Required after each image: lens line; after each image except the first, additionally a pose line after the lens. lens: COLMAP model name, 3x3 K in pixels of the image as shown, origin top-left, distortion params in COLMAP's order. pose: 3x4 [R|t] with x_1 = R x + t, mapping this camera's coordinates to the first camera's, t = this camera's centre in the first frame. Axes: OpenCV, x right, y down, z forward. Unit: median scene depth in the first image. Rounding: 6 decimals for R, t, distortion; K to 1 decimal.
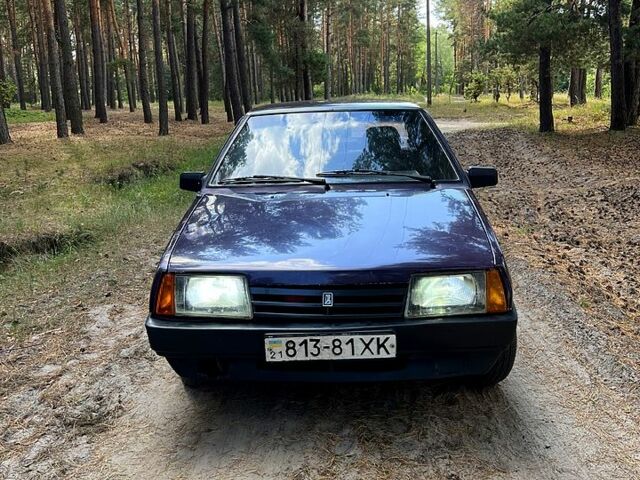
lens RADIAL K [[650.5, 0, 319.7], [0, 650.5, 239.0], [0, 0, 1]] dist [0.065730, 0.000000]
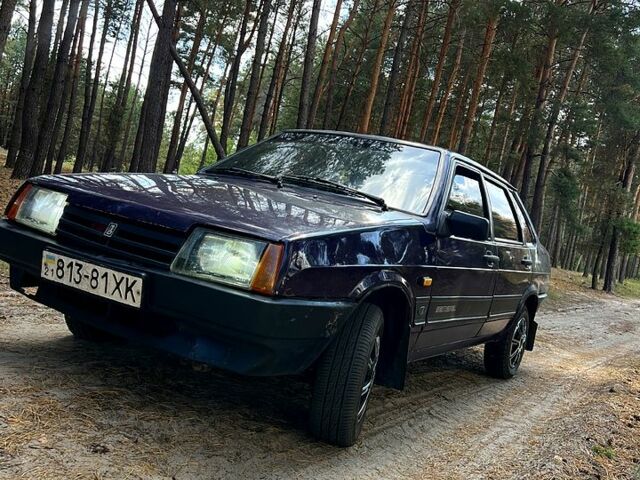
lens RADIAL K [[650.5, 0, 320.7], [0, 650.5, 242.8], [0, 0, 1]] dist [0.065730, 0.000000]
pose [[0.849666, 0.219594, -0.479423, 0.718440], [-0.323776, 0.934861, -0.145615, 0.149769], [0.416218, 0.278950, 0.865419, 0.328121]]
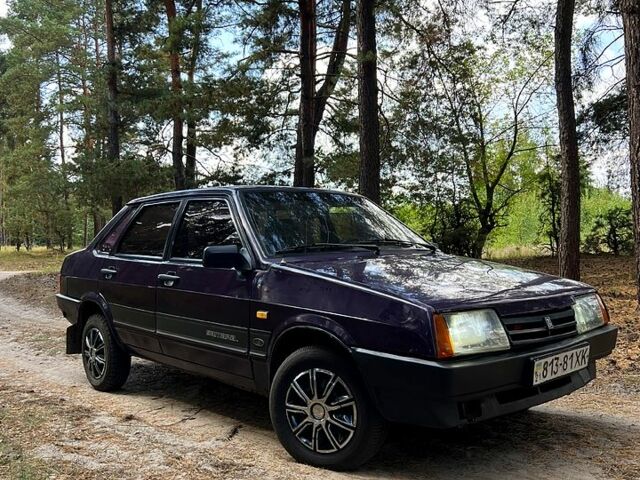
lens RADIAL K [[650.5, 0, 320.9], [0, 650.5, 242.1], [0, 0, 1]] dist [0.065730, 0.000000]
pose [[0.712635, 0.007360, 0.701497, -1.080465], [0.149956, 0.975236, -0.162568, 0.083216], [-0.685321, 0.221045, 0.693883, 0.449781]]
